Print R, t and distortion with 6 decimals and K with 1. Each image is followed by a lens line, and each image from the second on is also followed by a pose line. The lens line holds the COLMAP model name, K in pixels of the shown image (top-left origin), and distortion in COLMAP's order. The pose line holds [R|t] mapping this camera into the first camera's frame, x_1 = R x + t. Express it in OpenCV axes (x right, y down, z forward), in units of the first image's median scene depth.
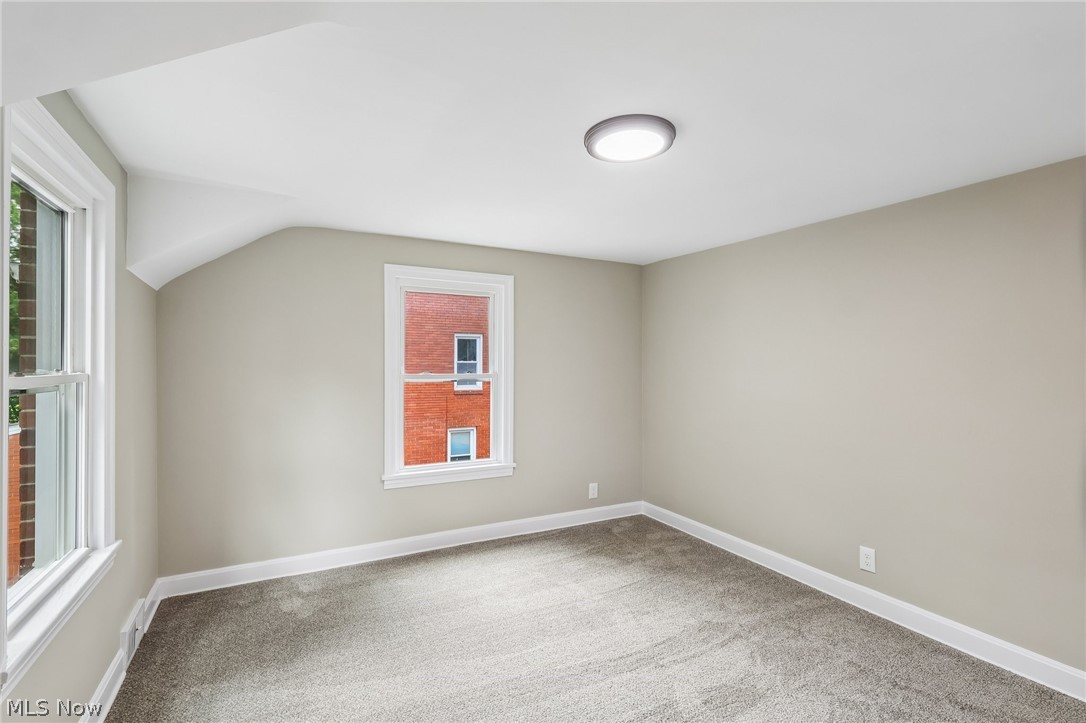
lens RADIAL K [[503.1, 0, 540.0], [0, 503.1, 366.0], [0, 0, 1]] dist [0.000192, -0.000001]
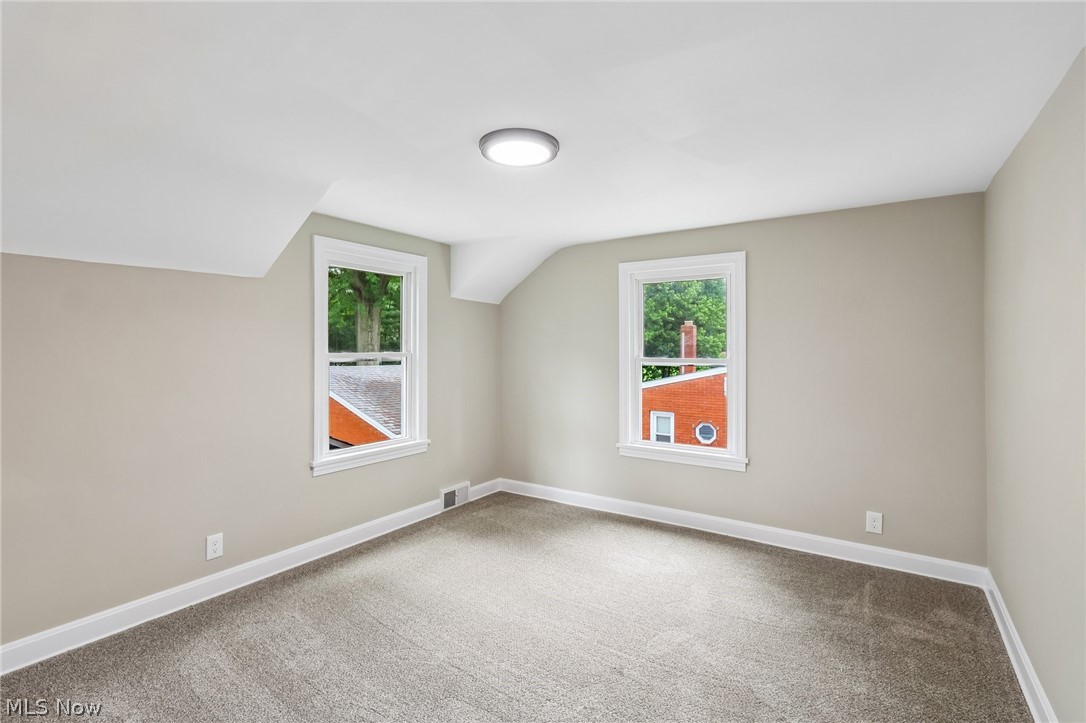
lens RADIAL K [[503.1, 0, 526.7], [0, 503.1, 357.7], [0, 0, 1]] dist [0.000192, -0.000001]
pose [[0.455090, 0.013078, -0.890349, 0.638378], [-0.003271, 0.999910, 0.013015, 0.003255], [0.890439, -0.003010, 0.455092, 0.275311]]
